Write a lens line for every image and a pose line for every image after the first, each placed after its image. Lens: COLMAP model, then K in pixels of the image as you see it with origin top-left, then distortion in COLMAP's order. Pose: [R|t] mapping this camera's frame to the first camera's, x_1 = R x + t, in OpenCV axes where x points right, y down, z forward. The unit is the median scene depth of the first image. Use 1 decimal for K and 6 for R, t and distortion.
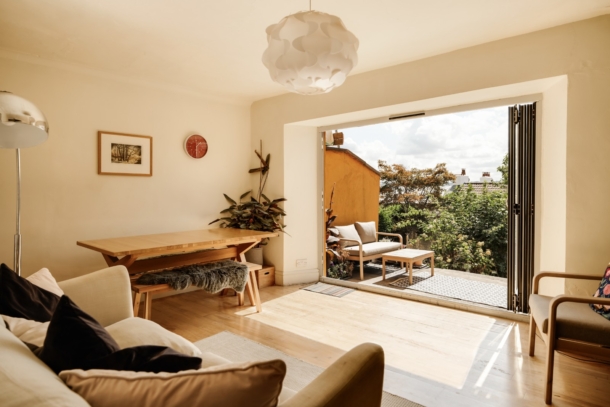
lens RADIAL K [[357.4, 0, 305.2], [0, 357.4, 191.6], [0, 0, 1]] dist [0.015255, 0.000180]
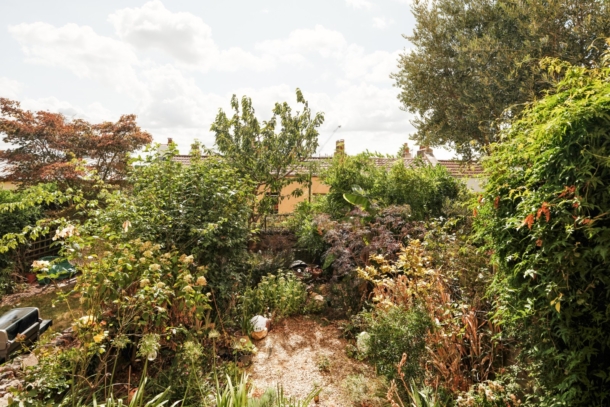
lens RADIAL K [[357.4, 0, 305.2], [0, 357.4, 191.6], [0, 0, 1]] dist [0.015255, 0.000180]
pose [[0.723989, -0.026481, 0.689303, 0.234993], [-0.012207, 0.998615, 0.051185, 0.022526], [-0.689704, -0.045471, 0.722663, 0.467801]]
